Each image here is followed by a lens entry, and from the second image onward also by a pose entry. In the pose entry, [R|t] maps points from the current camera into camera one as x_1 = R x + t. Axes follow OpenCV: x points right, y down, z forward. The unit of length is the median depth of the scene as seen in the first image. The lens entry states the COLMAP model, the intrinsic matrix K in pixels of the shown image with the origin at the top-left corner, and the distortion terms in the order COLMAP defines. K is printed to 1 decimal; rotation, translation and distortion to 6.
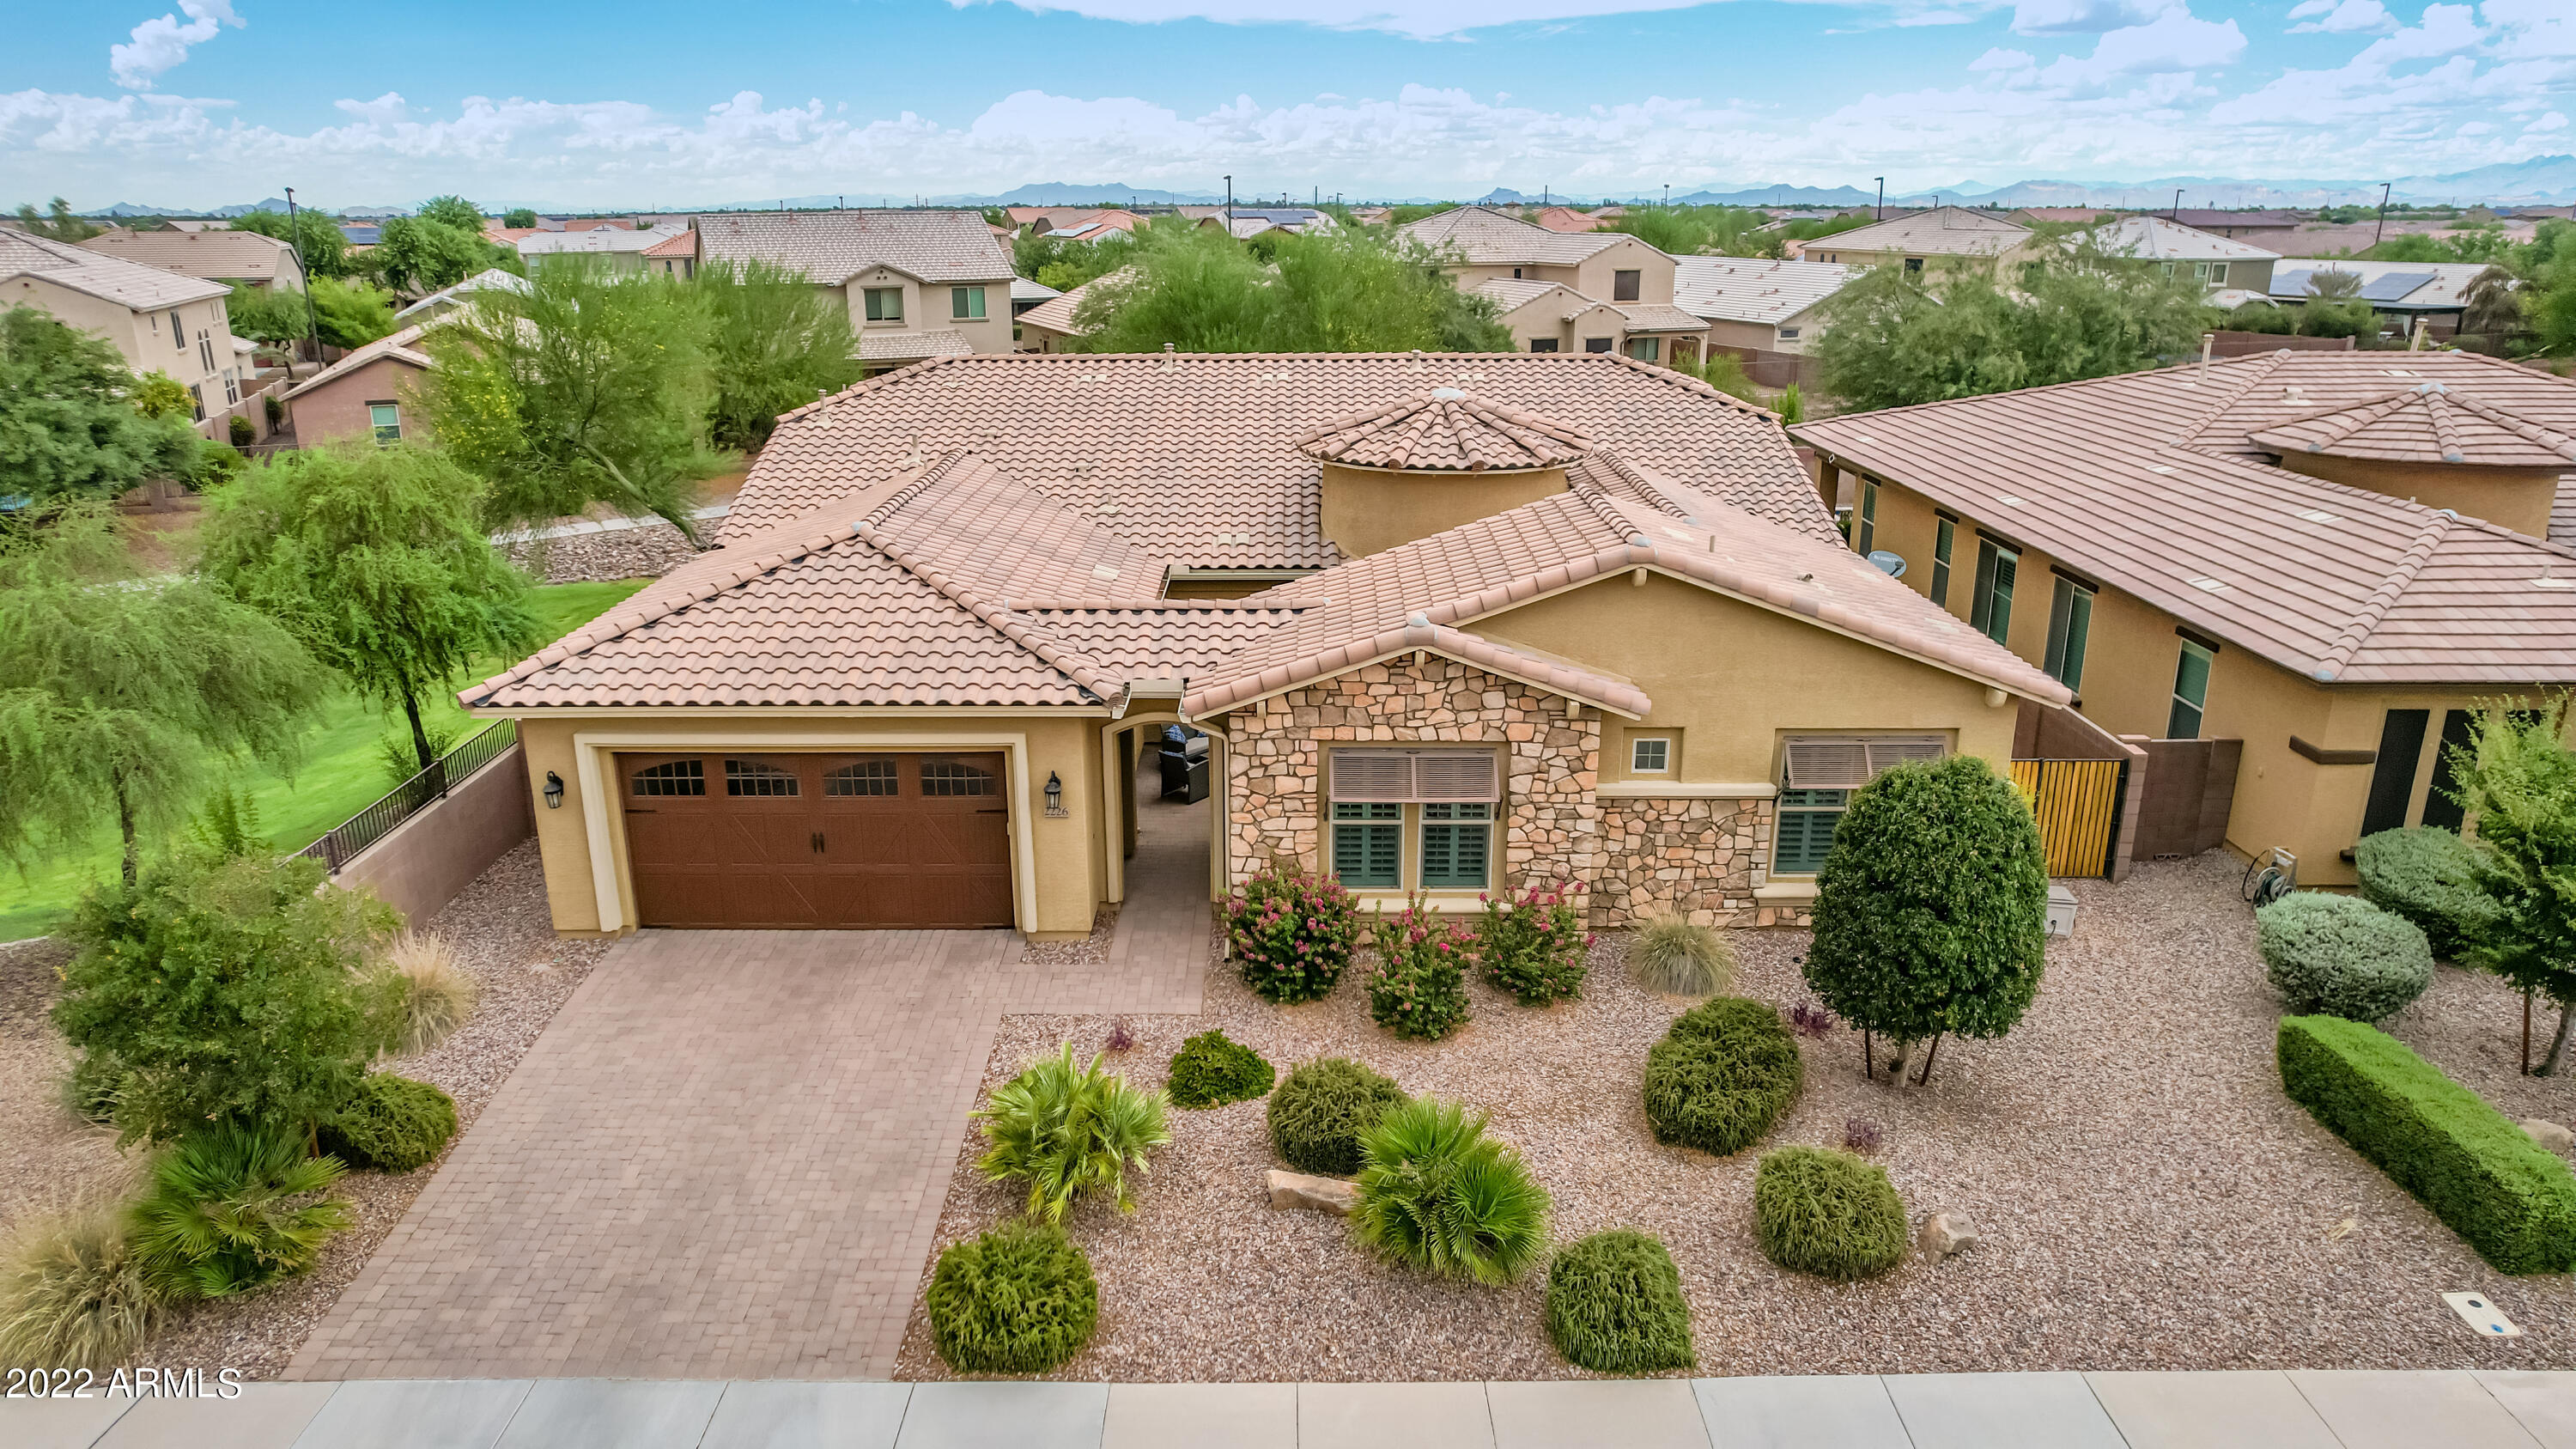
lens RADIAL K [[1656.6, 0, 1292.3], [0, 1656.6, 745.4], [0, 0, 1]] dist [-0.079490, 0.072630]
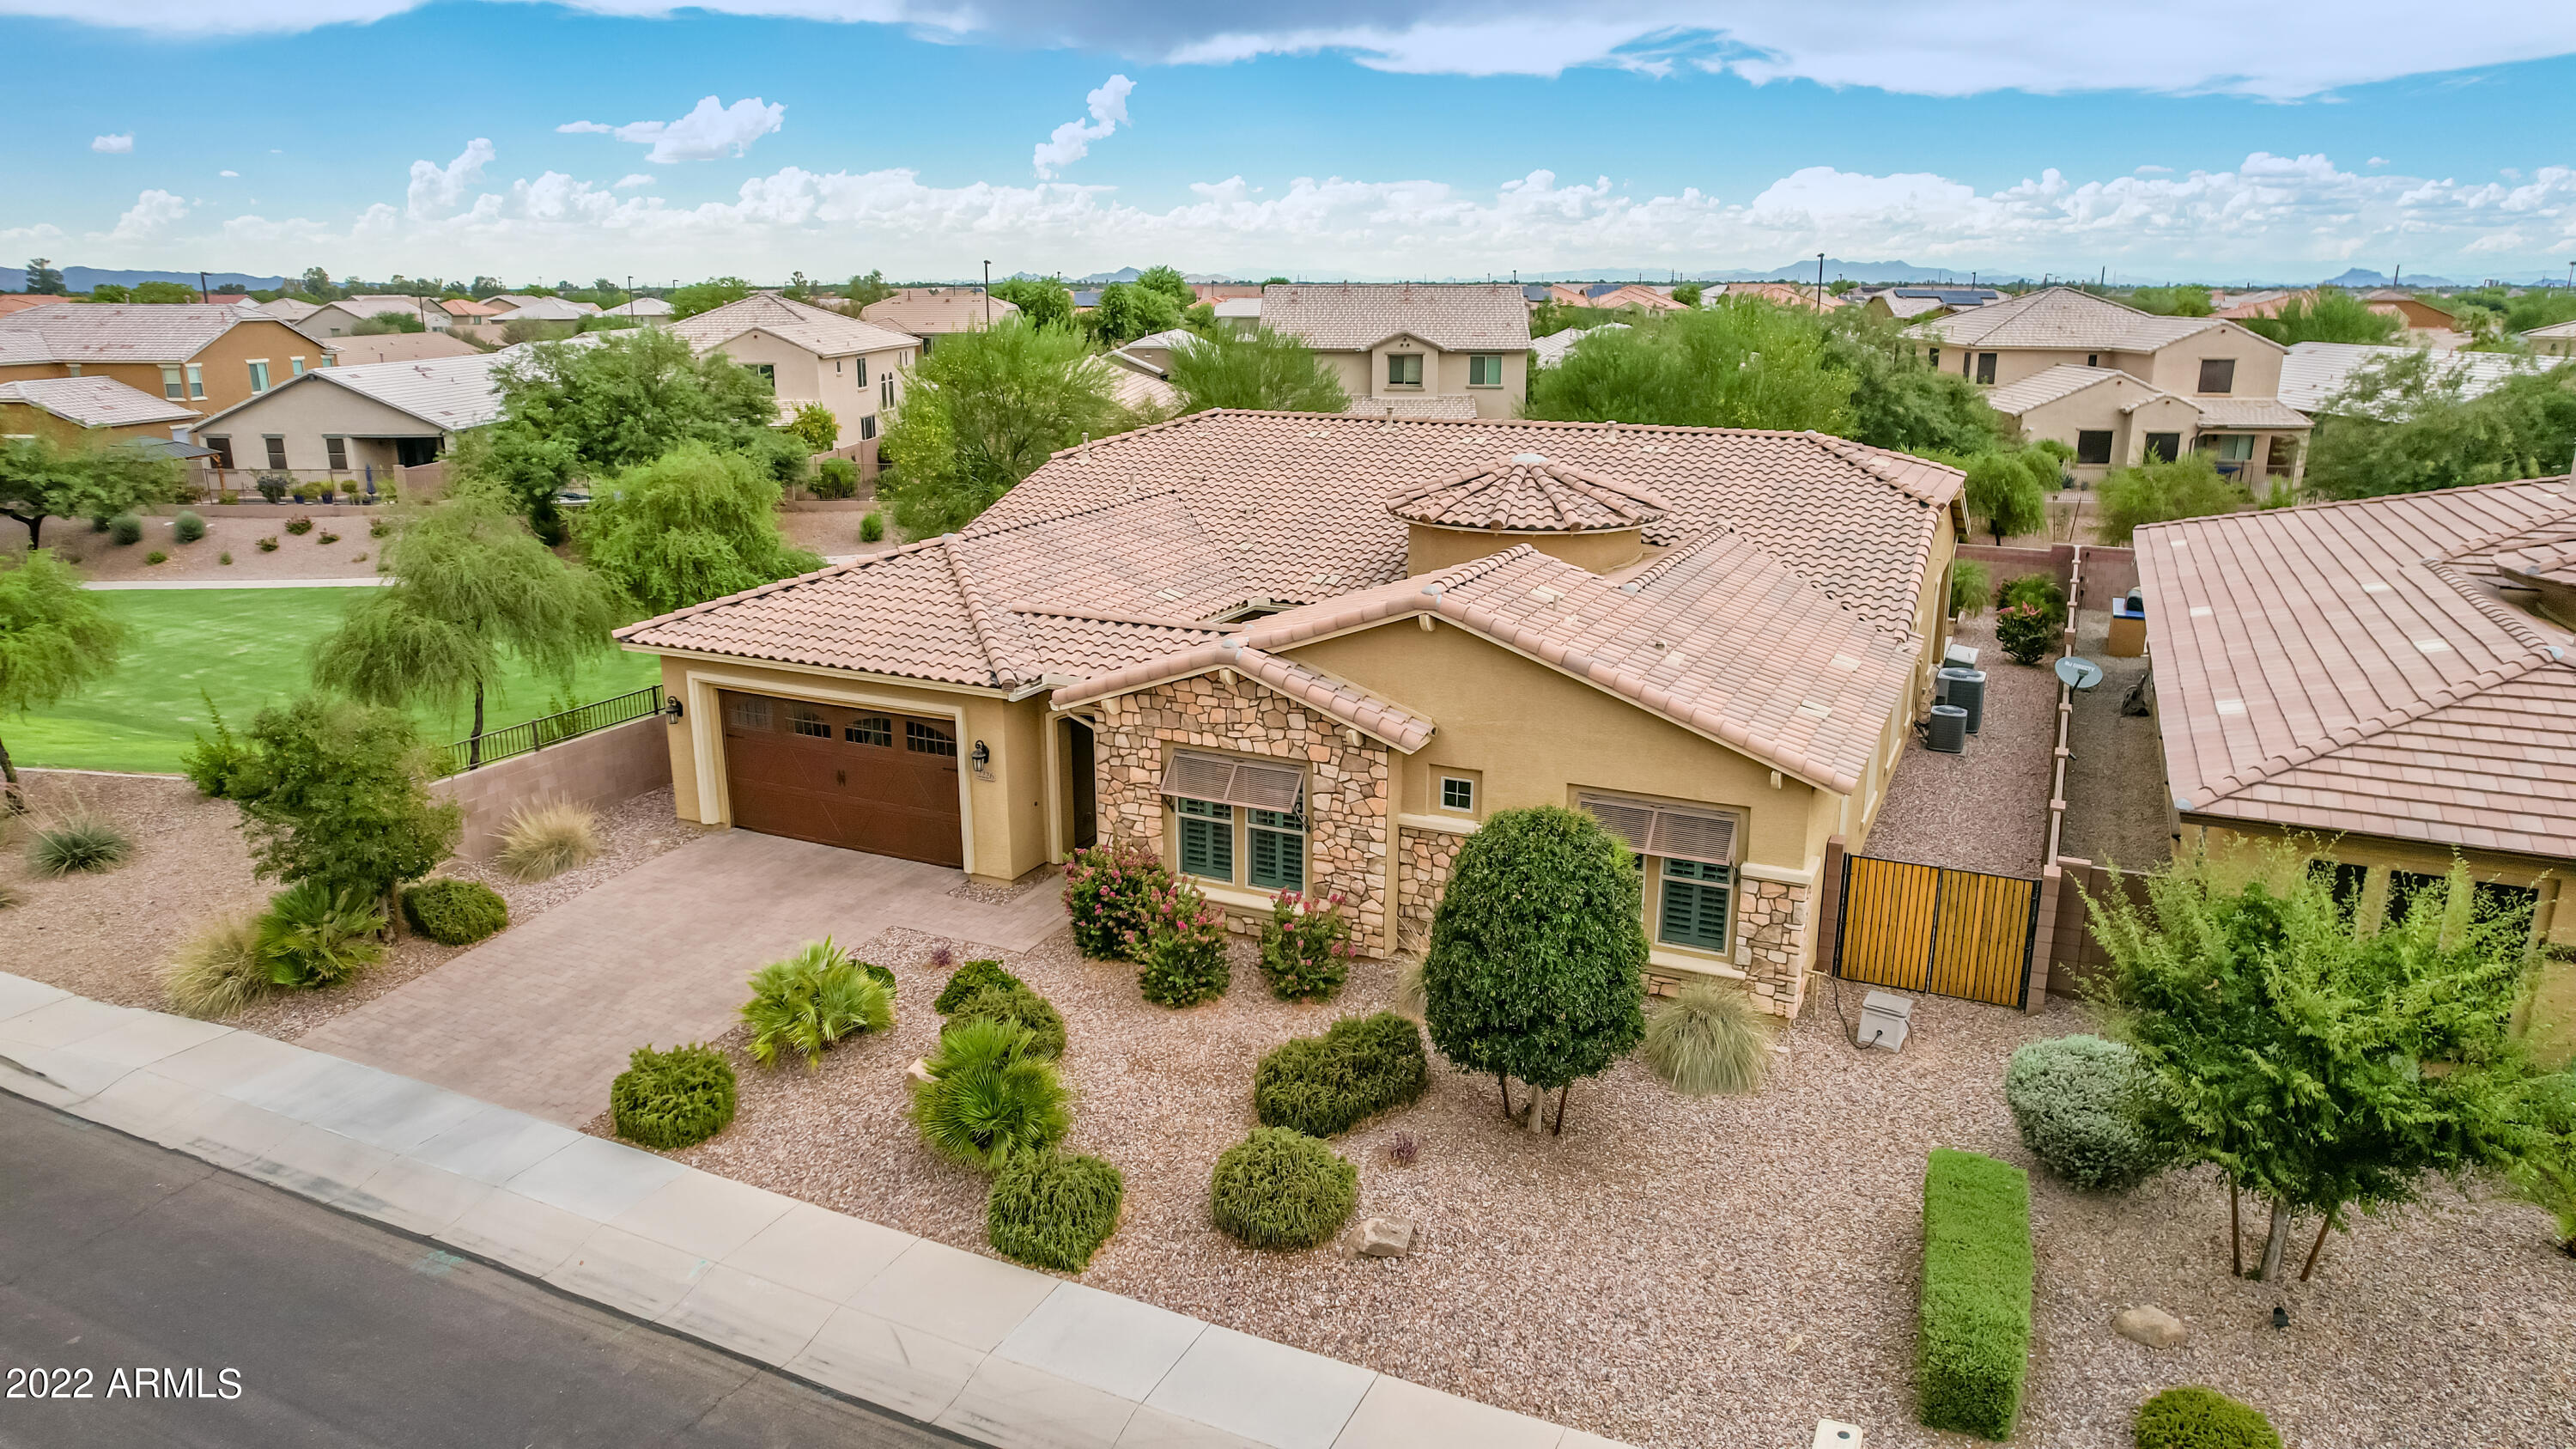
lens RADIAL K [[1656.6, 0, 1282.1], [0, 1656.6, 728.9], [0, 0, 1]] dist [-0.079490, 0.072630]
pose [[0.900115, 0.116152, -0.419882, 0.550884], [-0.137493, 0.990284, -0.020807, 0.001933], [0.413386, 0.076460, 0.907340, -0.015445]]
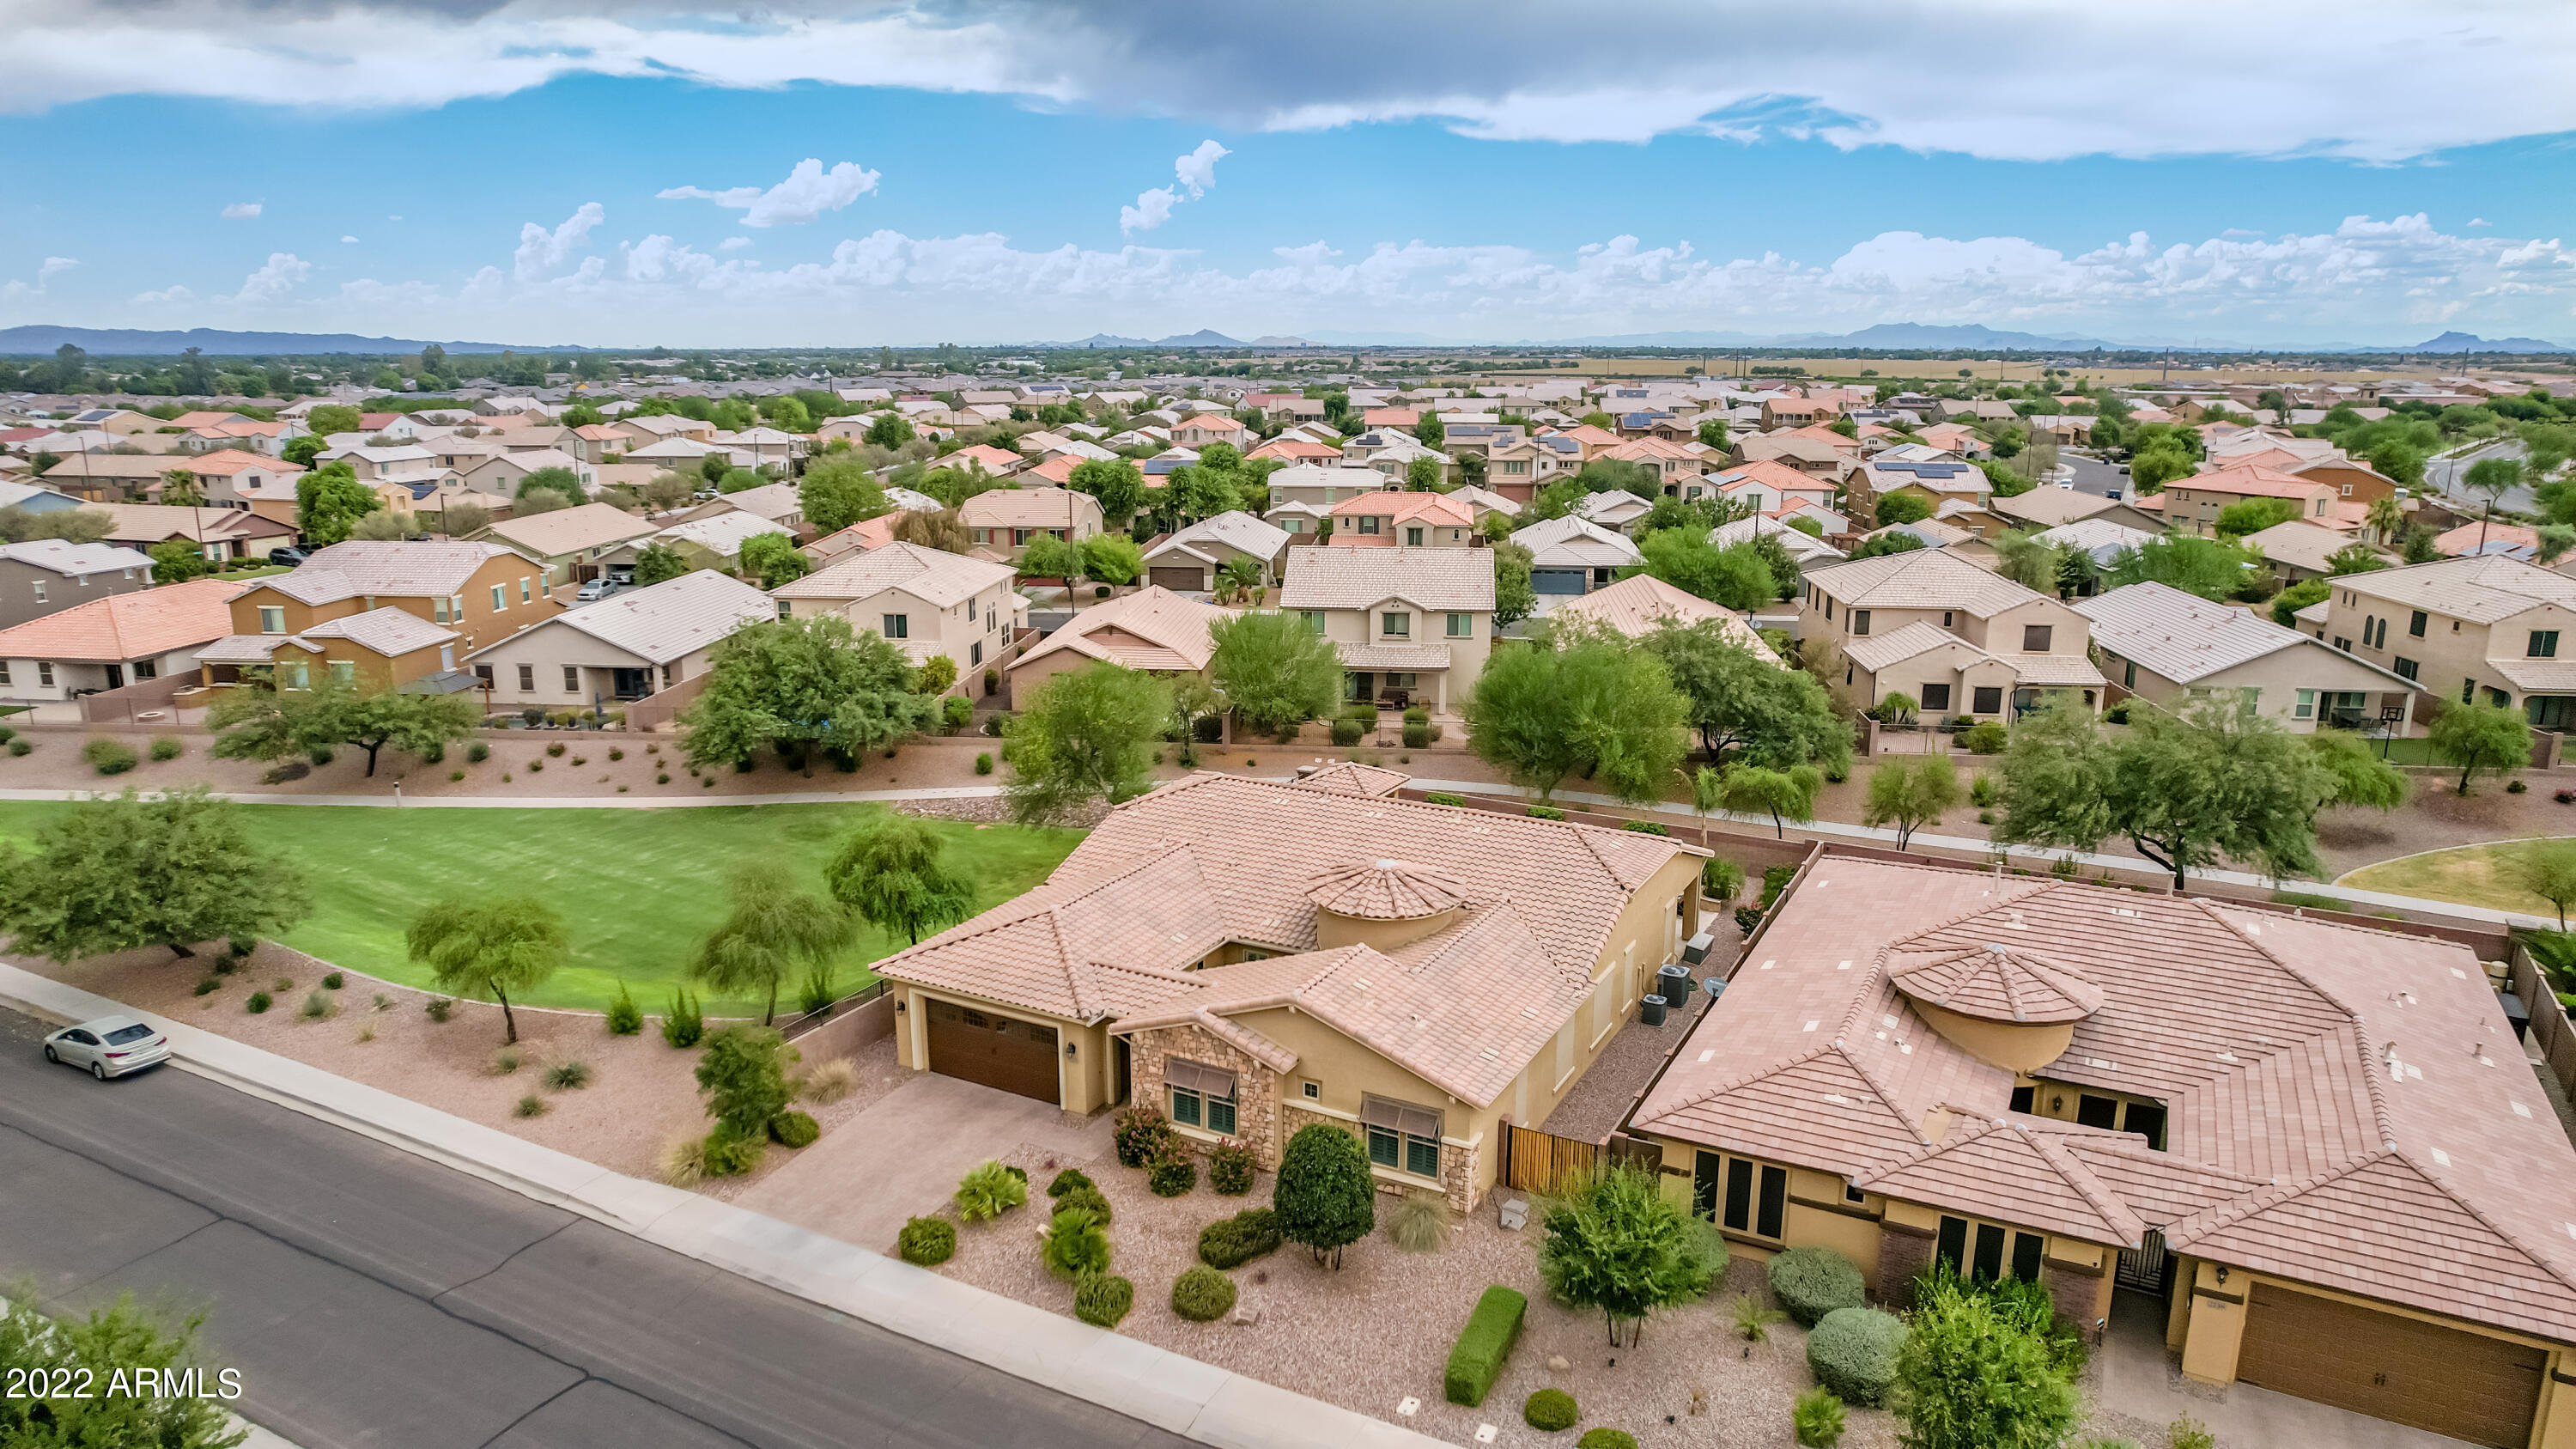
lens RADIAL K [[1656.6, 0, 1287.6], [0, 1656.6, 734.9], [0, 0, 1]] dist [-0.079490, 0.072630]
pose [[0.879776, 0.112994, -0.461764, 1.095637], [-0.150194, 0.987656, -0.044477, -0.338635], [0.451038, 0.108484, 0.885887, -0.911550]]
